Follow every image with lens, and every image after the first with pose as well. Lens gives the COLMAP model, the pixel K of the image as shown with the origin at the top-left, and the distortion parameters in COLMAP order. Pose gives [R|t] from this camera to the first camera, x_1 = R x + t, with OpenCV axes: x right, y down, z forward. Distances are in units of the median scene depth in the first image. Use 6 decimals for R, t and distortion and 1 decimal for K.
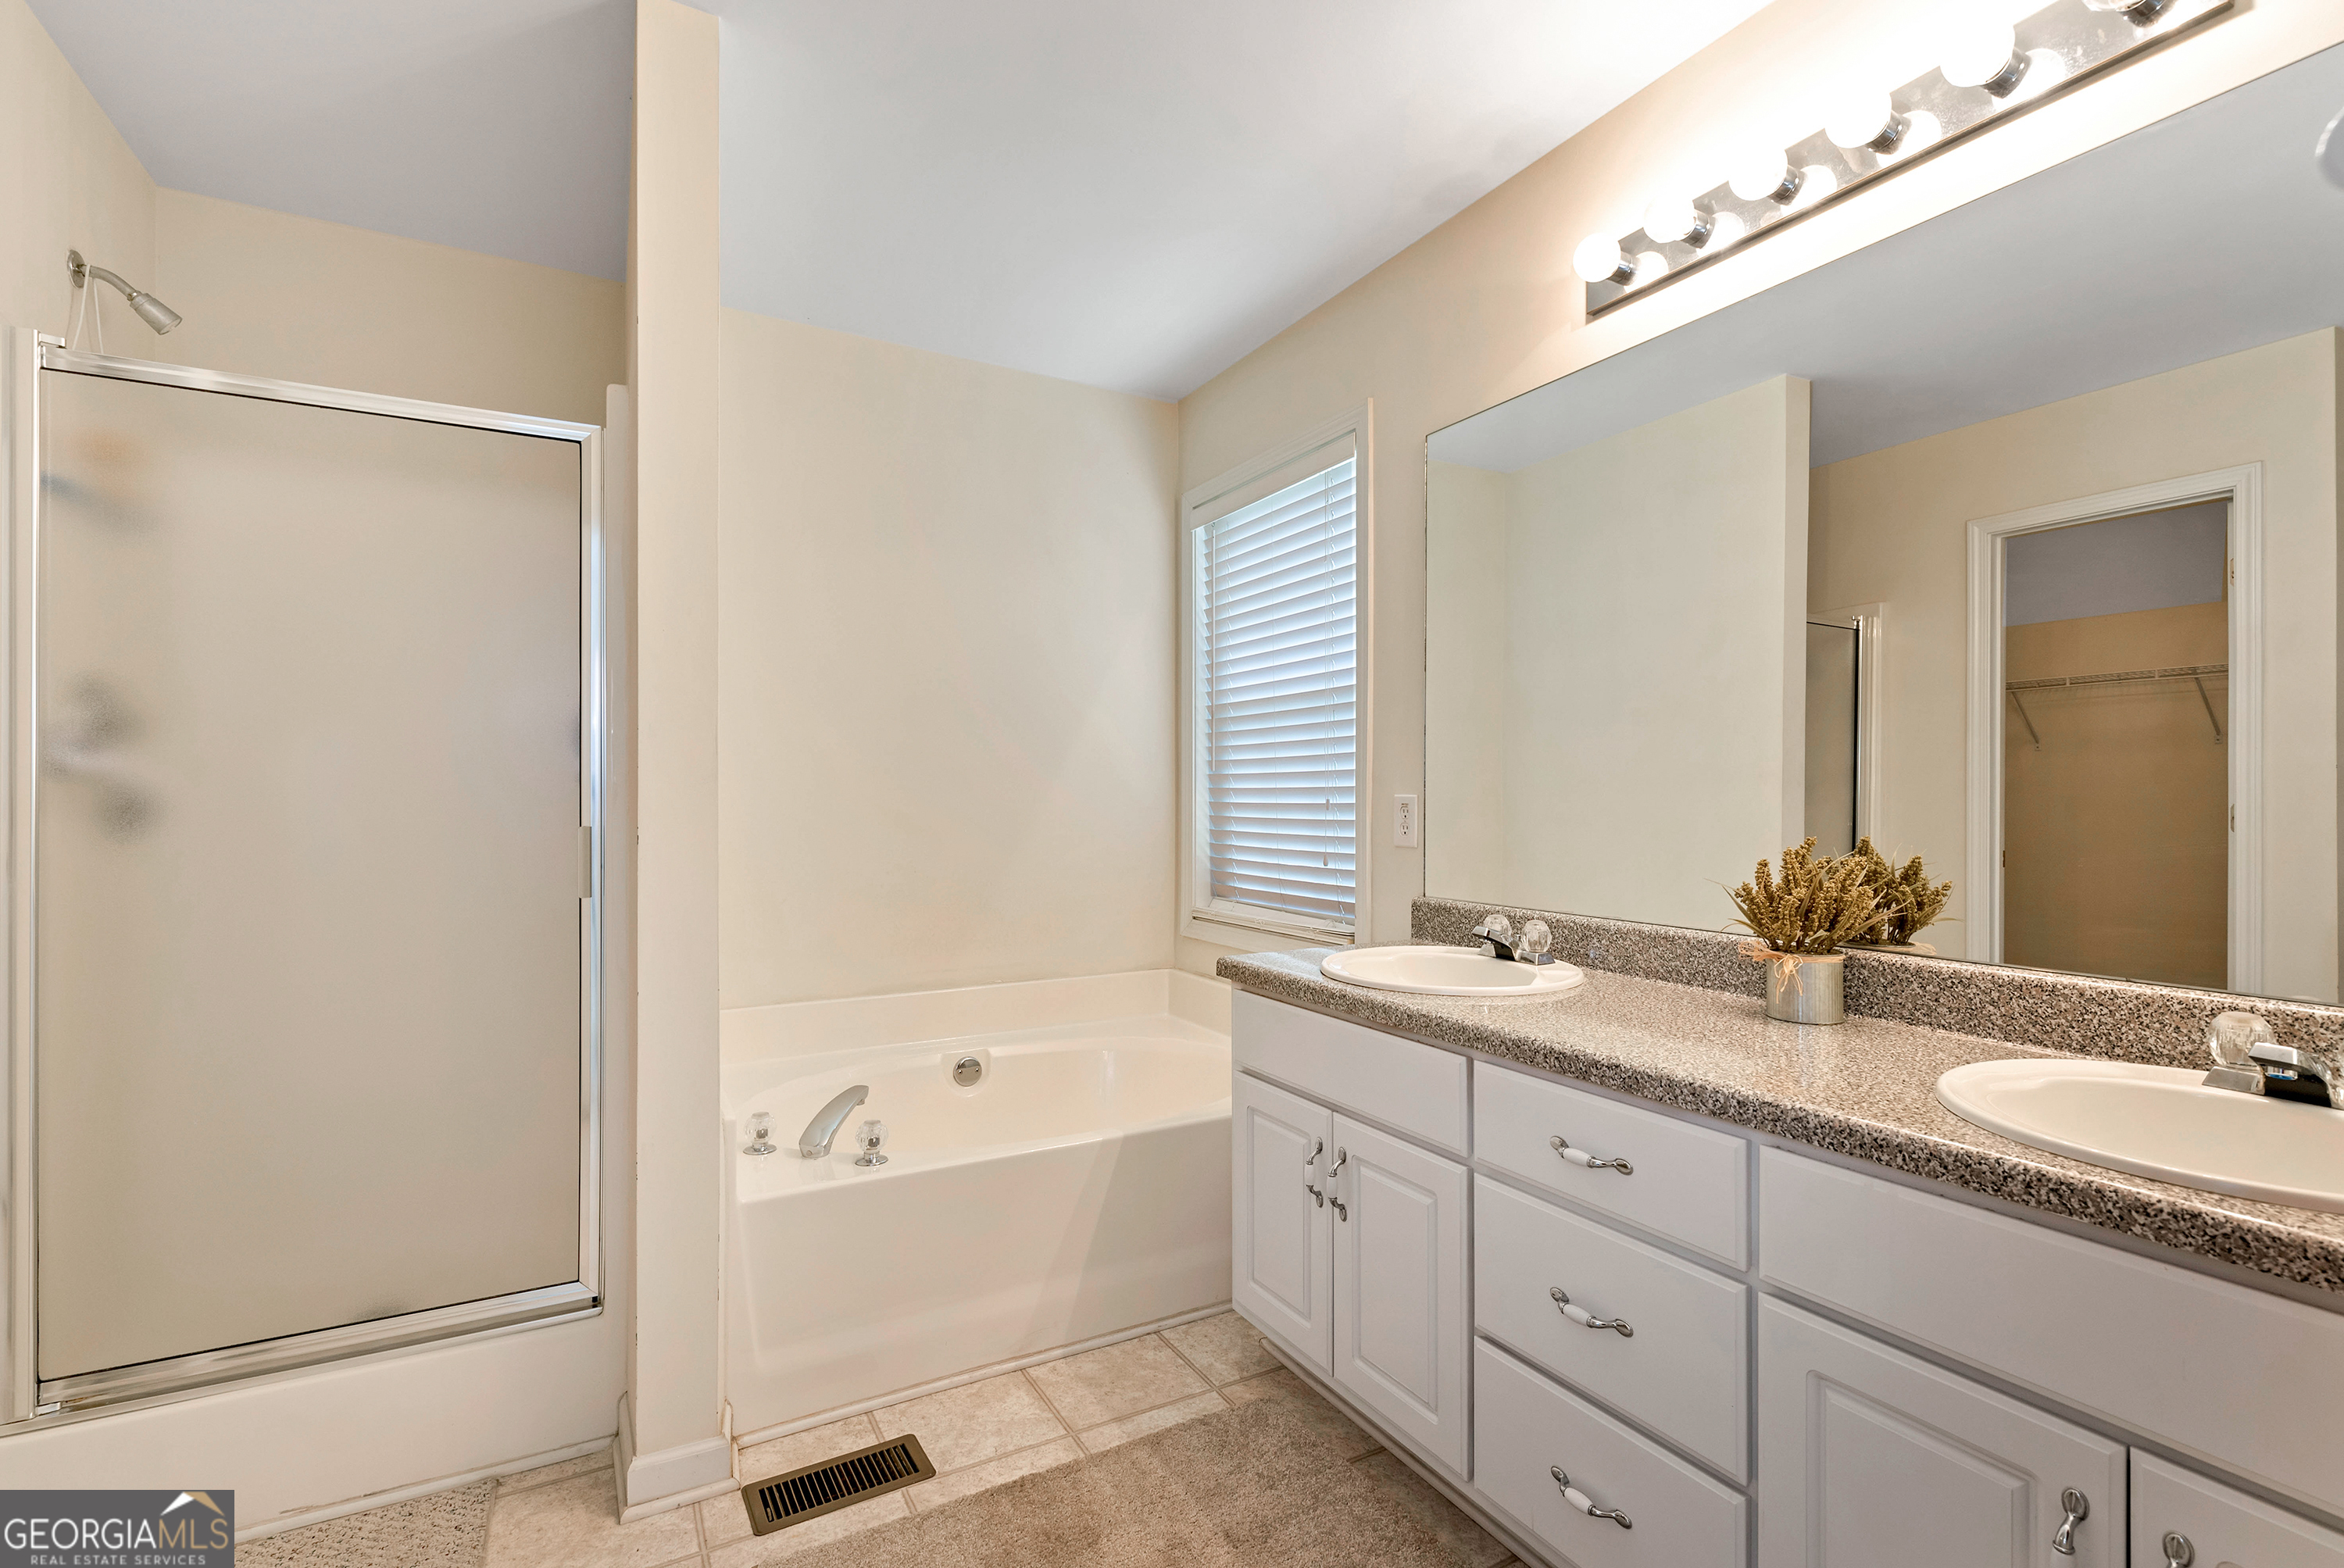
lens RADIAL K [[1045.8, 0, 1173.1], [0, 1045.8, 794.2], [0, 0, 1]] dist [0.001230, 0.000072]
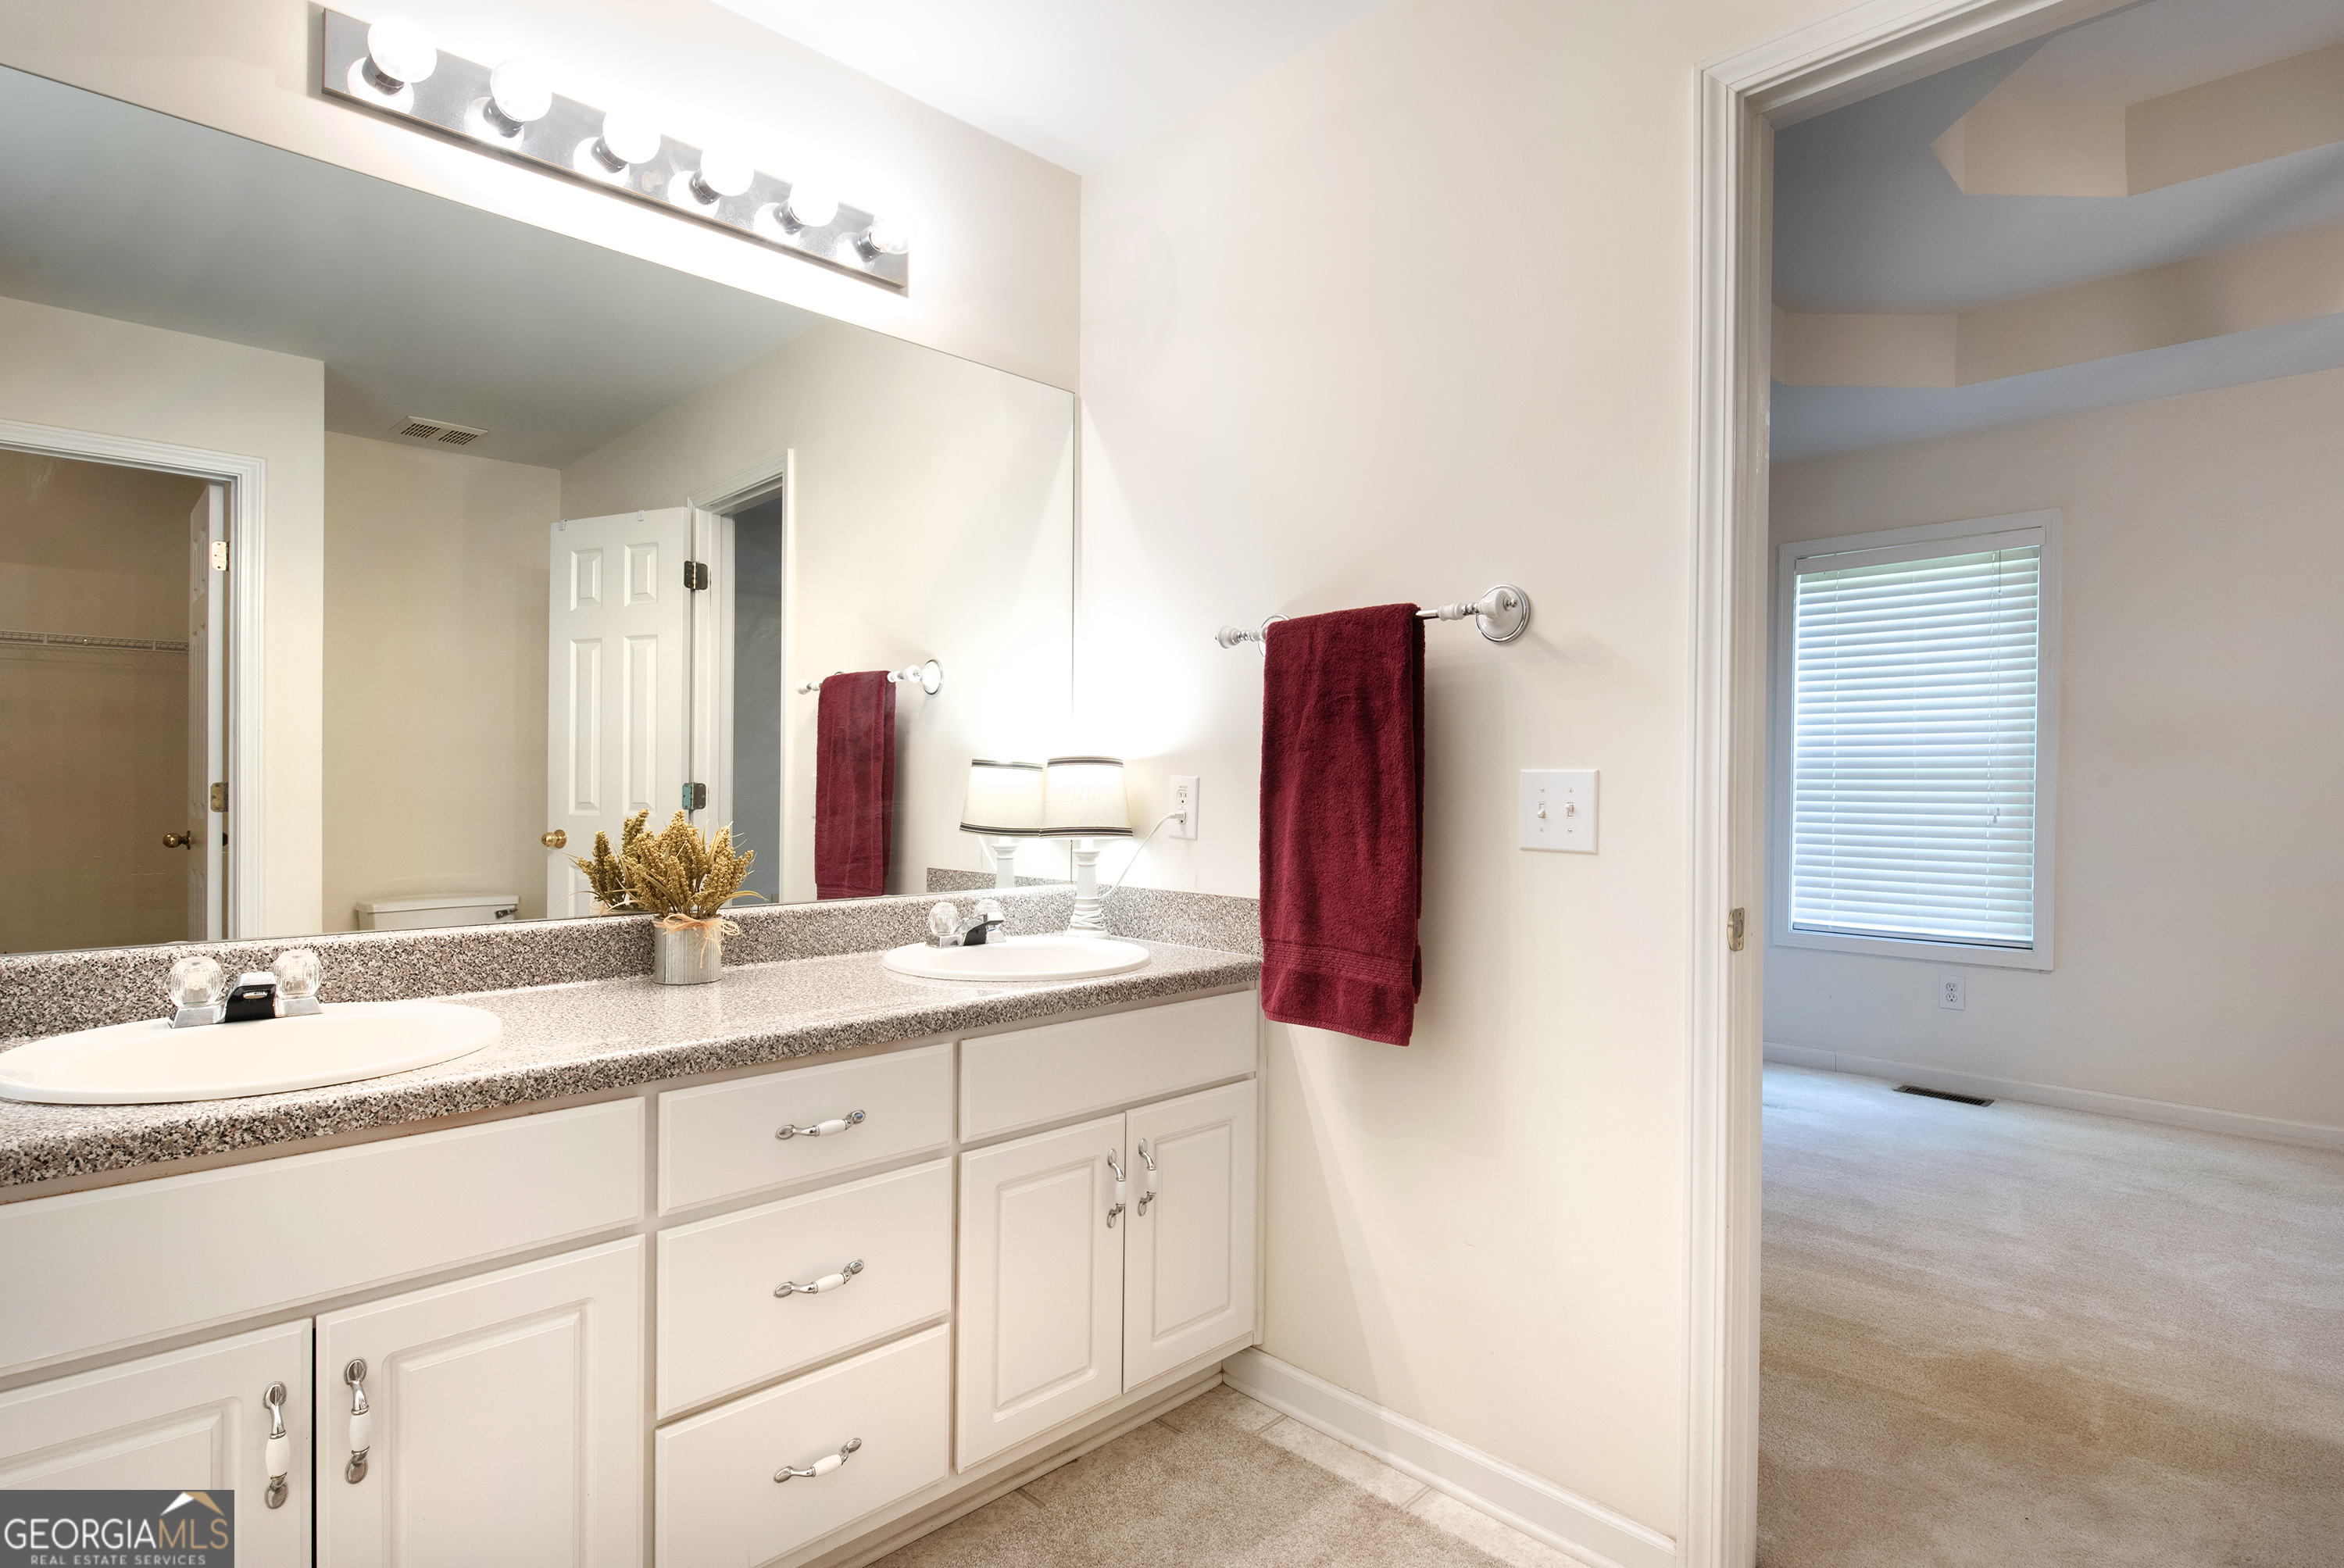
lens RADIAL K [[838.5, 0, 1171.3], [0, 838.5, 820.8], [0, 0, 1]] dist [0.000371, -0.004327]
pose [[-0.100477, -0.054995, 0.993418, -0.348093], [-0.017373, 0.998416, 0.053515, 0.007443], [-0.994788, -0.011882, -0.101273, 0.647134]]
